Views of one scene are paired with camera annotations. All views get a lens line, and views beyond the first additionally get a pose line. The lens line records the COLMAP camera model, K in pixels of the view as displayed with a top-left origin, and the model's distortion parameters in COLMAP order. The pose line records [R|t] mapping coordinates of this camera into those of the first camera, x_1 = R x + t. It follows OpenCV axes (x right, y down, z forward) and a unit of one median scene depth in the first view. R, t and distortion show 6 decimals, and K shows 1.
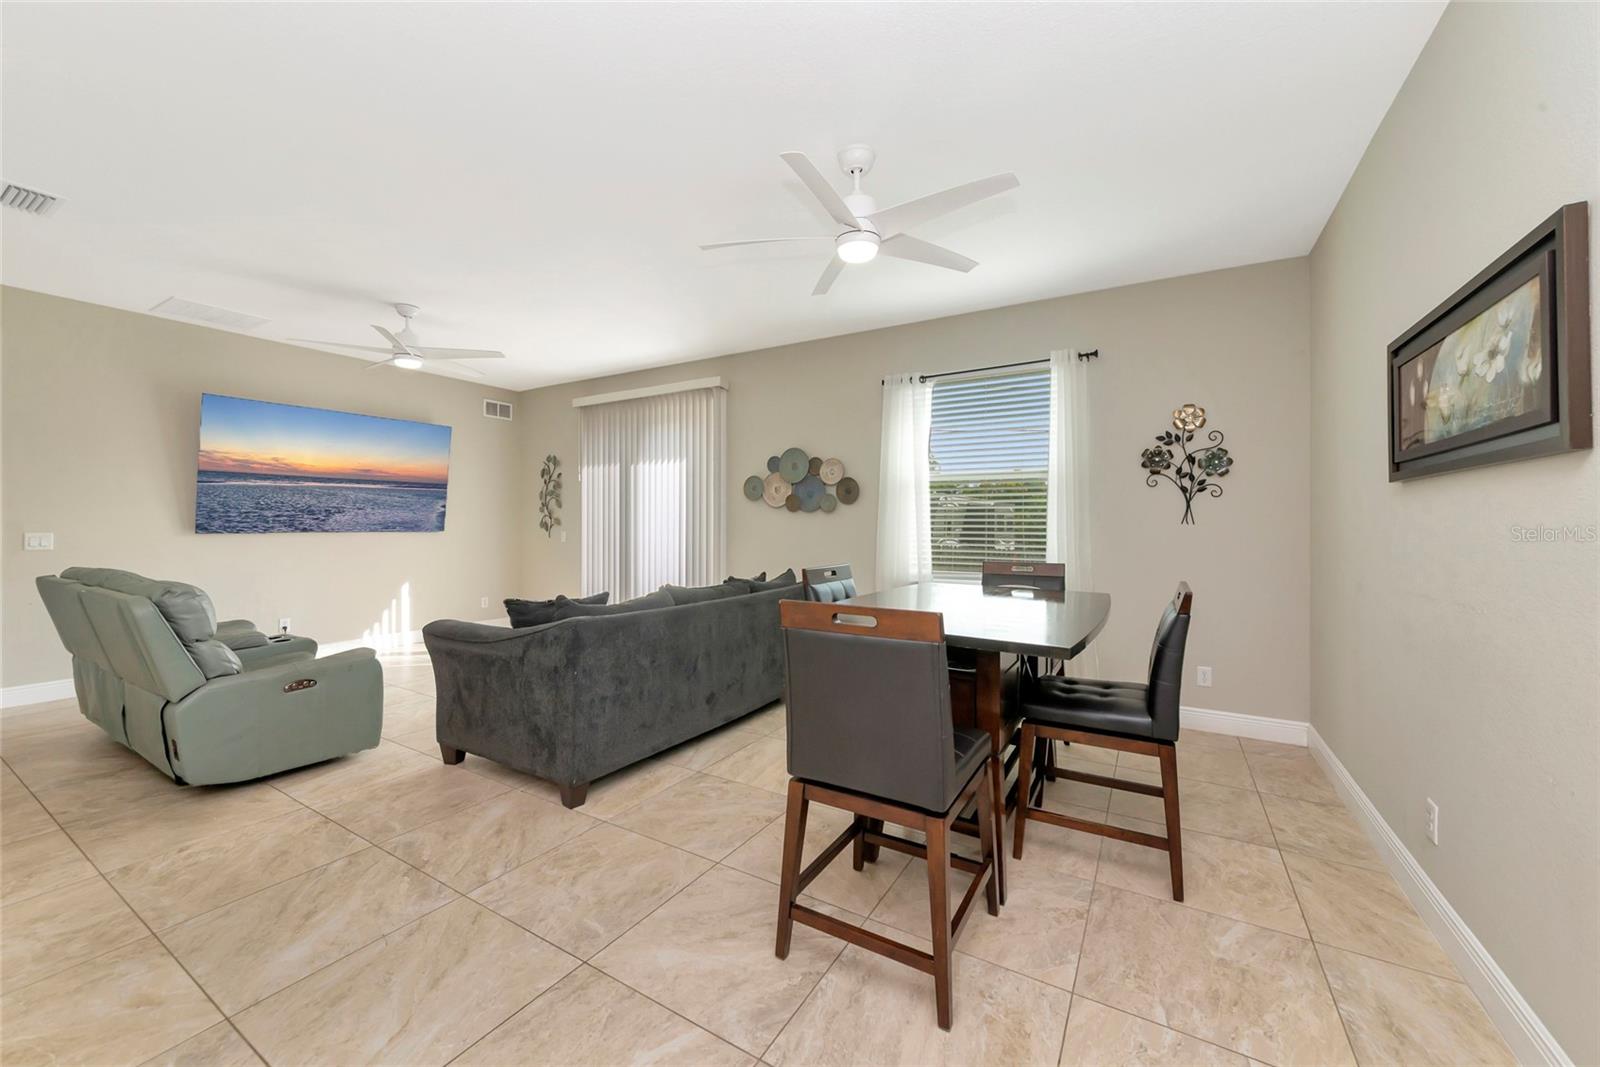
lens RADIAL K [[604.4, 0, 797.3], [0, 604.4, 523.4], [0, 0, 1]] dist [-0.002186, 0.000249]
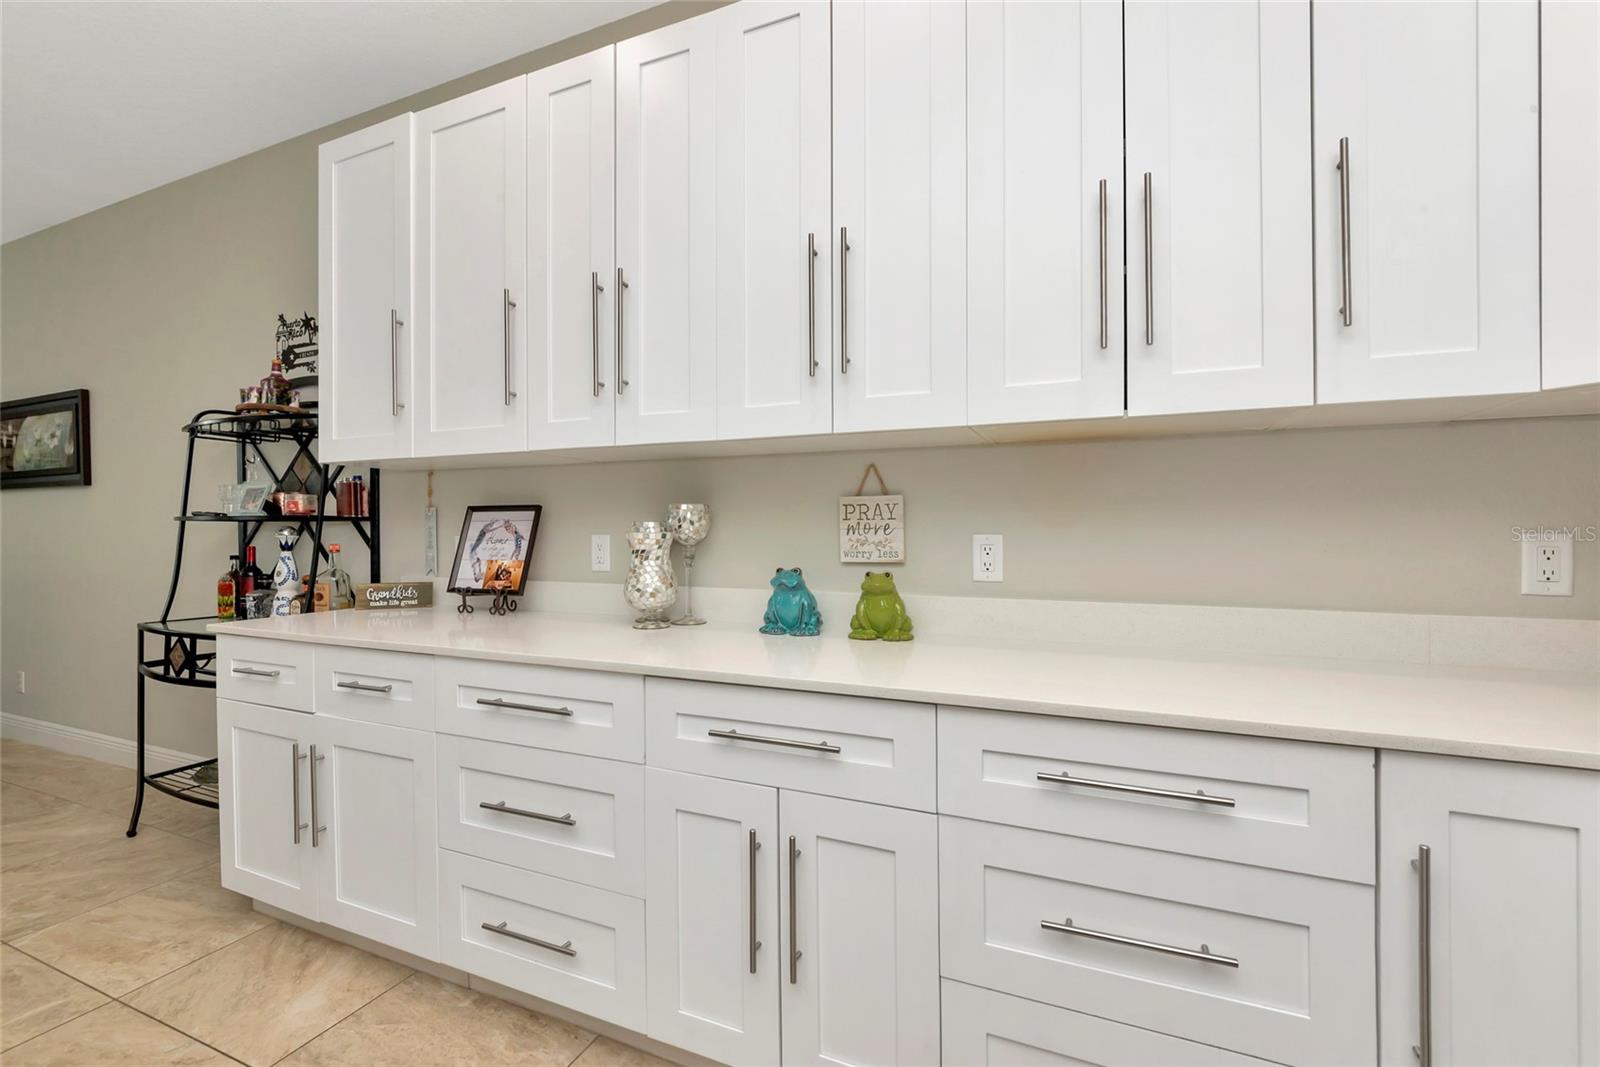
lens RADIAL K [[706.0, 0, 798.3], [0, 706.0, 533.2], [0, 0, 1]] dist [-0.012332, -0.000144]
pose [[-0.128479, -0.017455, 0.991559, -0.654525], [0.004994, 0.999821, 0.018247, 0.013865], [-0.991700, 0.007296, -0.128368, -0.520974]]
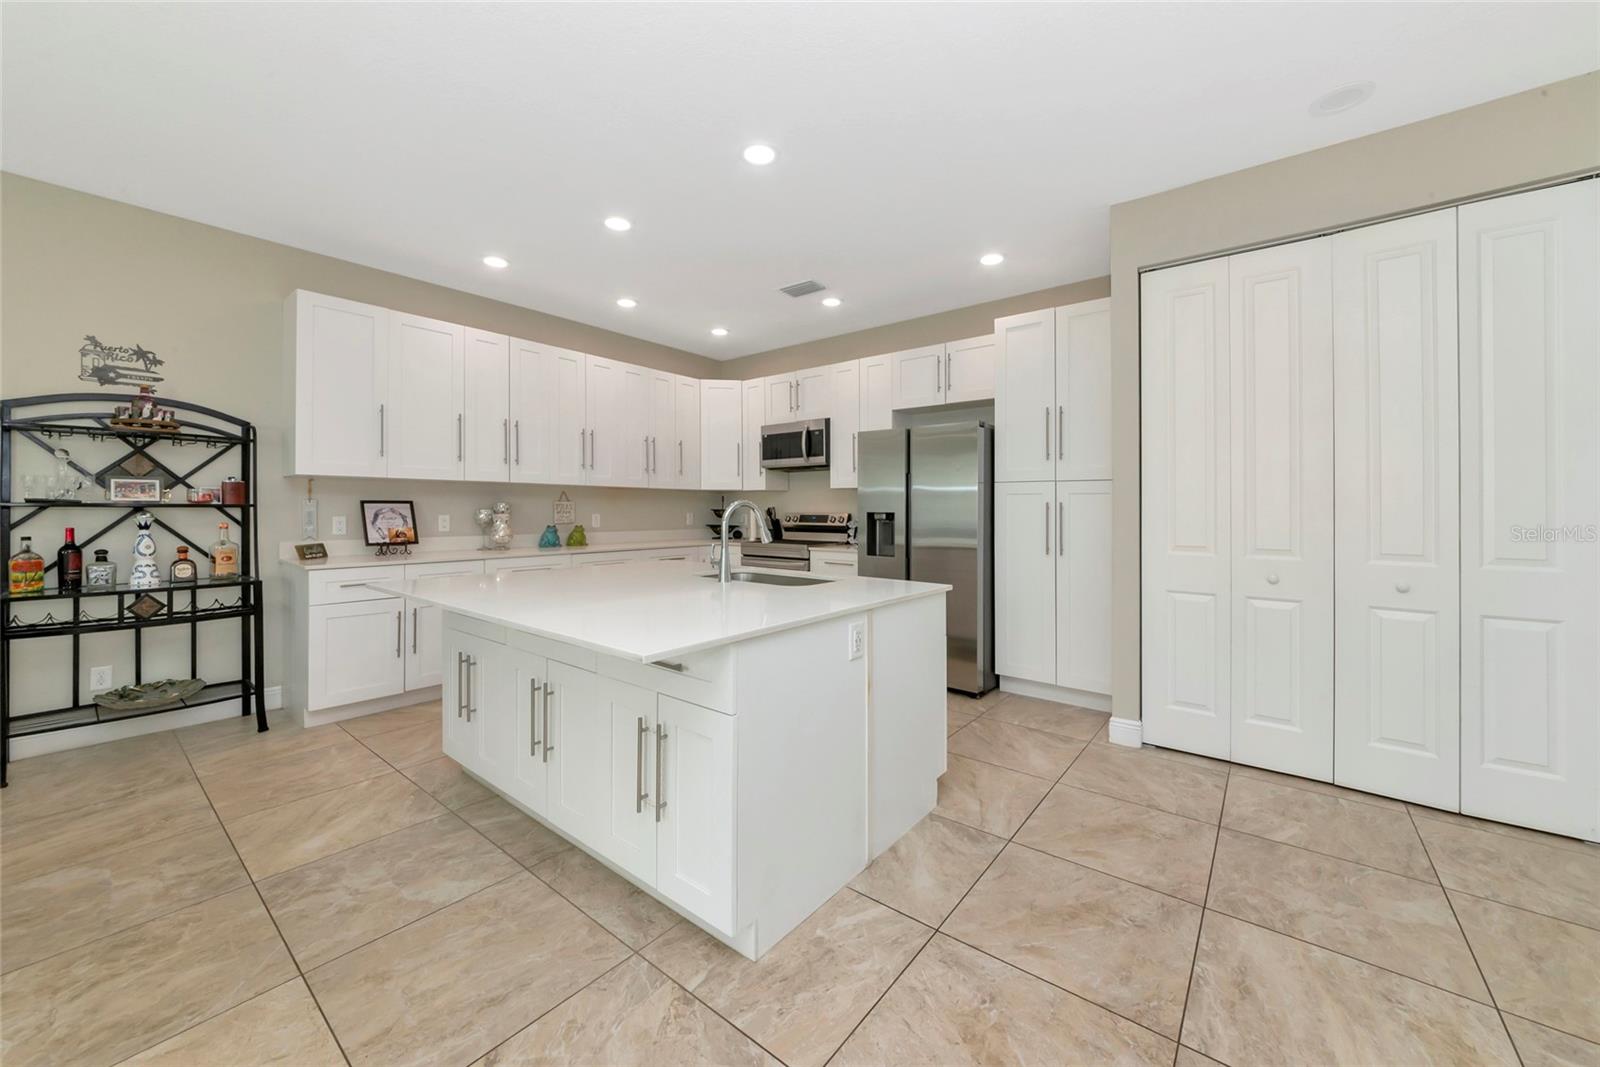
lens RADIAL K [[599.7, 0, 801.5], [0, 599.7, 507.6], [0, 0, 1]] dist [-0.005510, 0.000236]
pose [[-0.991381, -0.010440, 0.130590, -0.861607], [-0.010336, 0.999945, 0.001478, 0.002040], [-0.130598, 0.000115, -0.991435, 0.635429]]
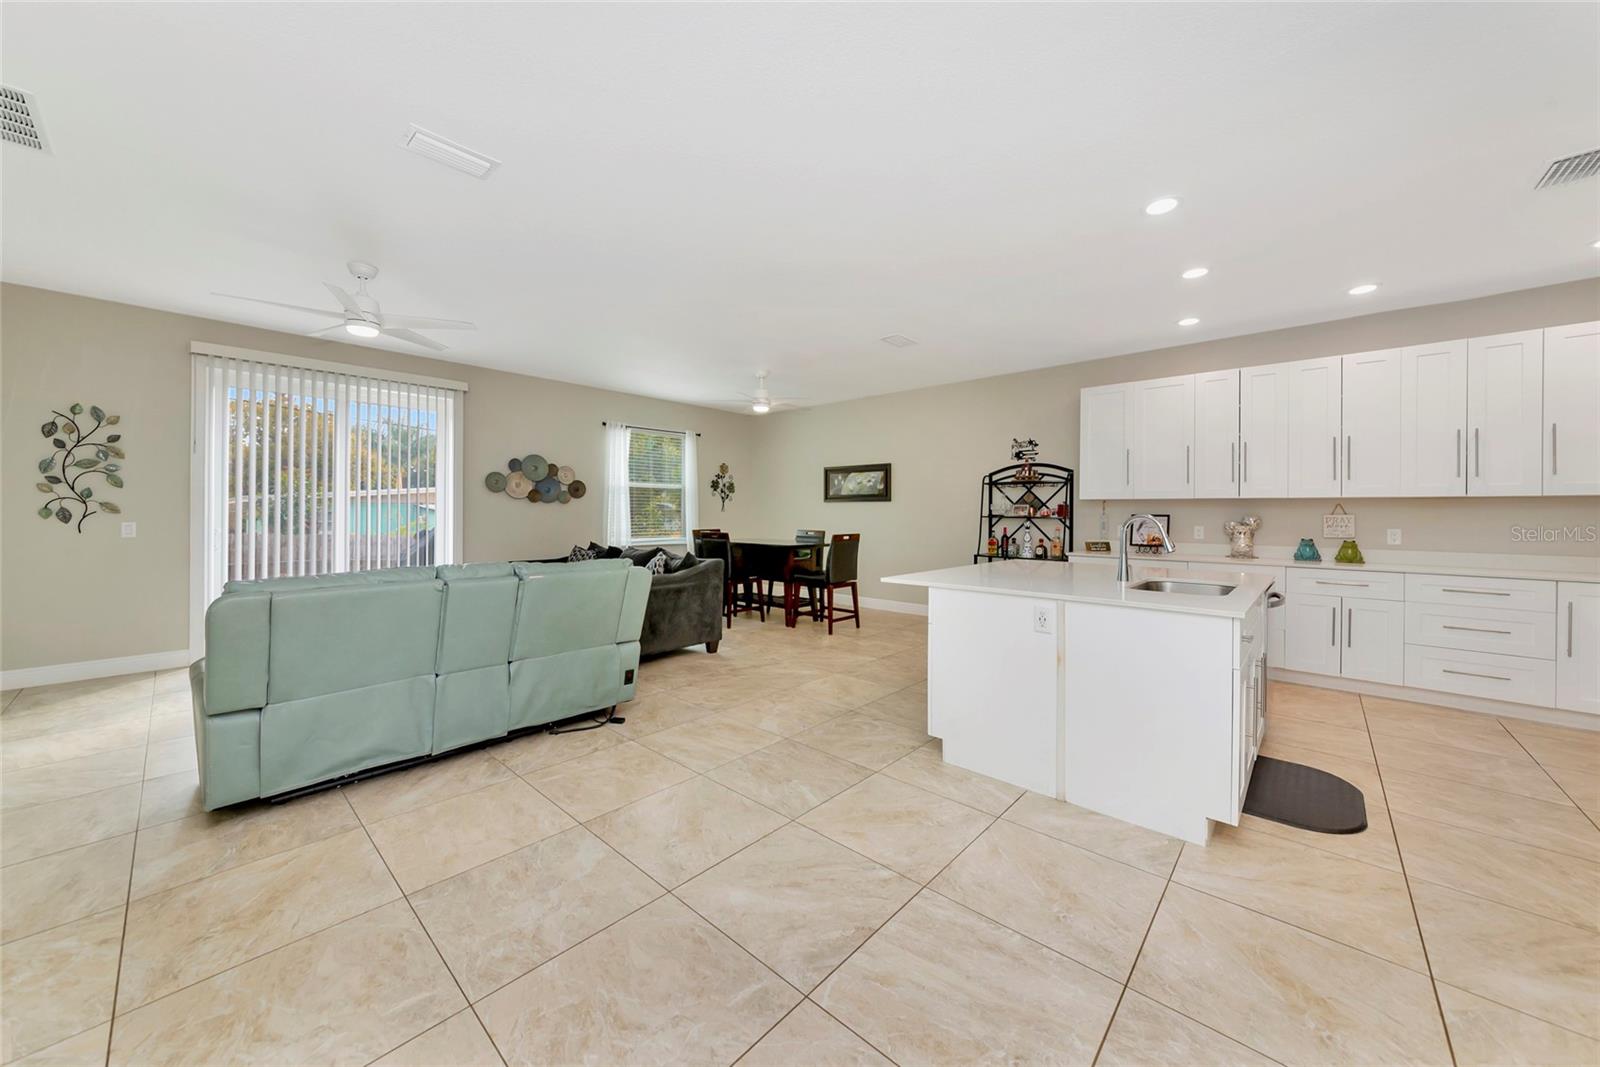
lens RADIAL K [[573.5, 0, 795.5], [0, 573.5, 515.2], [0, 0, 1]] dist [0.001232, 0.000535]
pose [[0.196732, -0.008075, 0.980424, -1.576535], [-0.005122, 0.999944, 0.009264, -0.008281], [-0.980444, -0.006844, 0.196680, 0.254566]]
